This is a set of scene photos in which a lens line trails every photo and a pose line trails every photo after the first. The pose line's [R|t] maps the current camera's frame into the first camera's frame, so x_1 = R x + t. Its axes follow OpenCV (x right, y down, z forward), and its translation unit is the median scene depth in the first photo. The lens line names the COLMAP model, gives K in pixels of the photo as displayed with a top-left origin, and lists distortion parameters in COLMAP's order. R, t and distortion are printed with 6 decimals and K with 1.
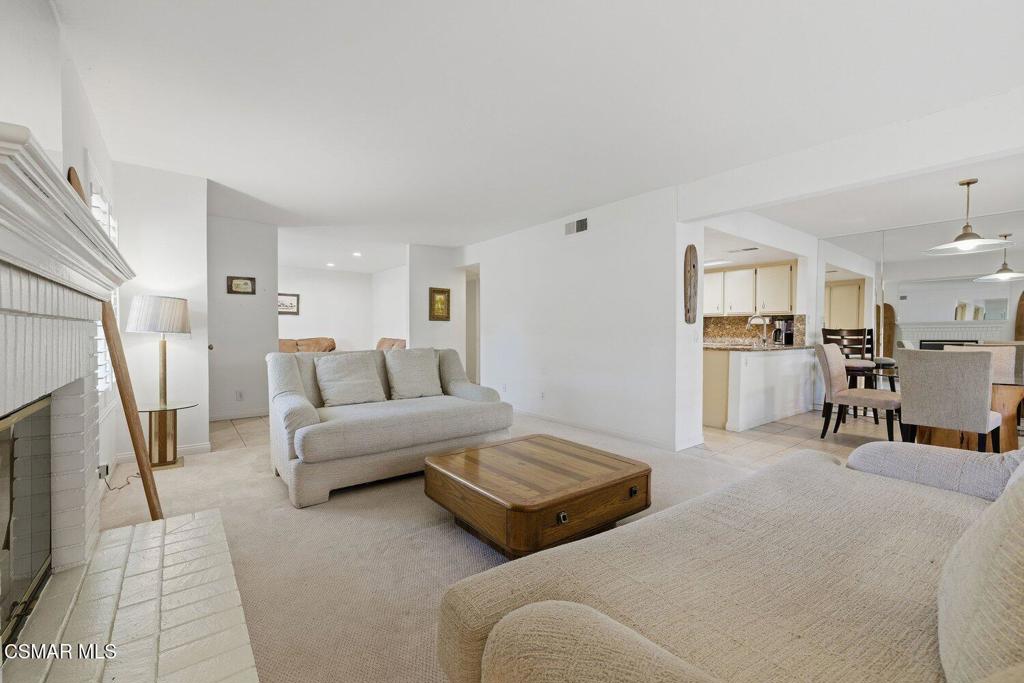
lens RADIAL K [[444.5, 0, 508.3], [0, 444.5, 339.9], [0, 0, 1]] dist [0.006322, 0.000097]
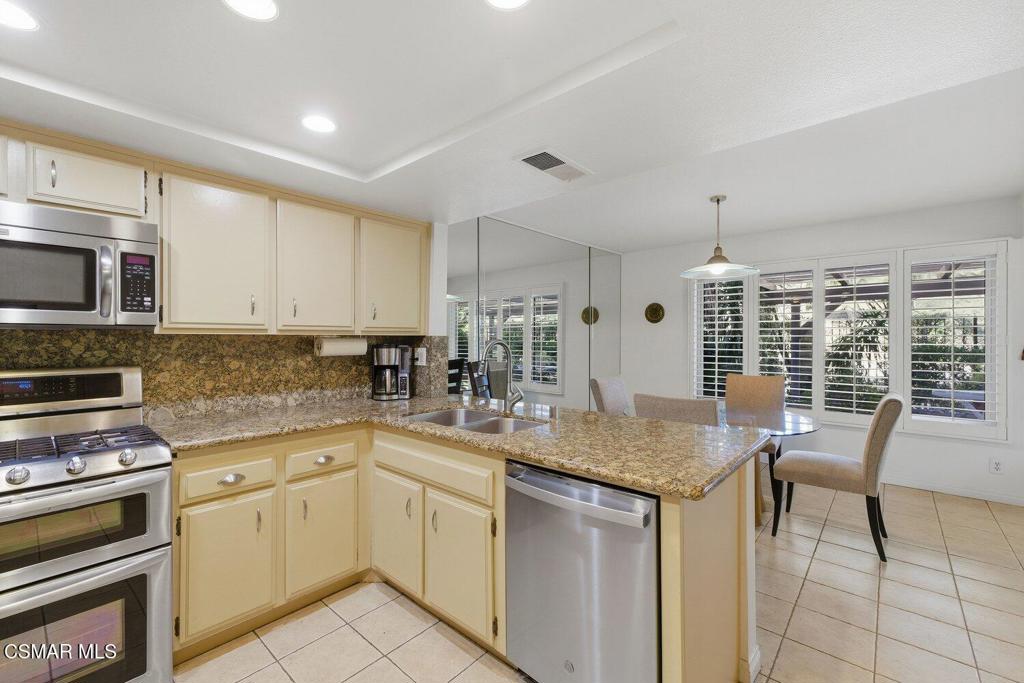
lens RADIAL K [[444.5, 0, 518.5], [0, 444.5, 337.5], [0, 0, 1]] dist [0.006322, 0.000097]
pose [[-0.187397, -0.004415, 0.982274, 0.142843], [0.015931, 0.999845, 0.007533, -0.055845], [-0.982155, 0.017060, -0.187298, 0.978824]]
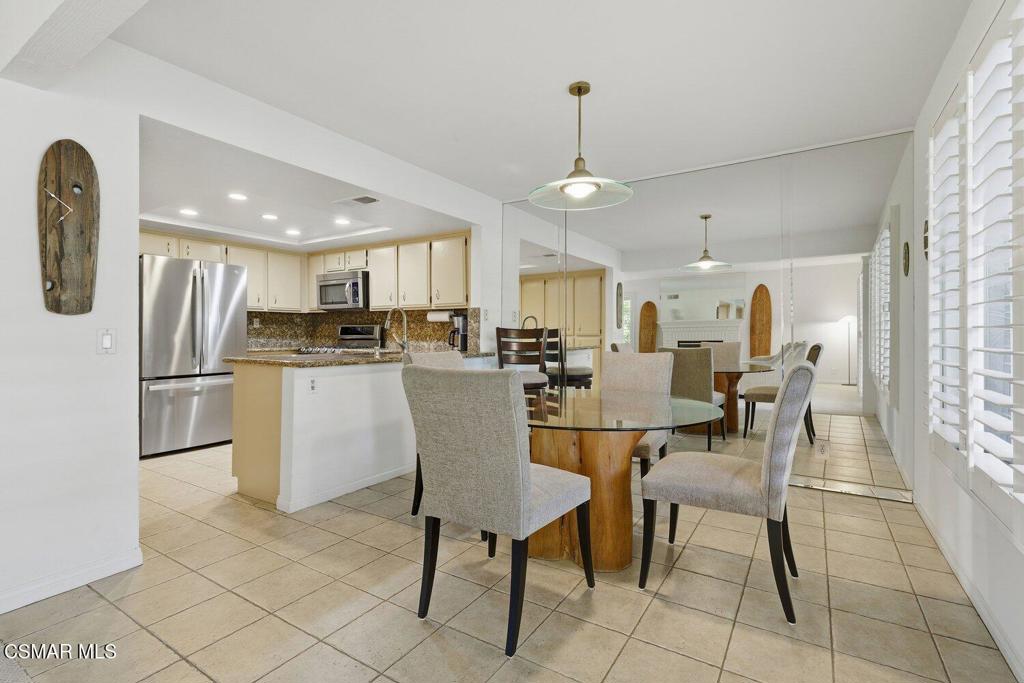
lens RADIAL K [[489.3, 0, 510.7], [0, 489.3, 328.8], [0, 0, 1]] dist [0.015051, -0.000250]
pose [[0.946705, 0.000169, 0.322101, 0.449103], [0.008010, 0.999678, -0.024067, -0.004873], [-0.322002, 0.025365, 0.946399, 0.249140]]
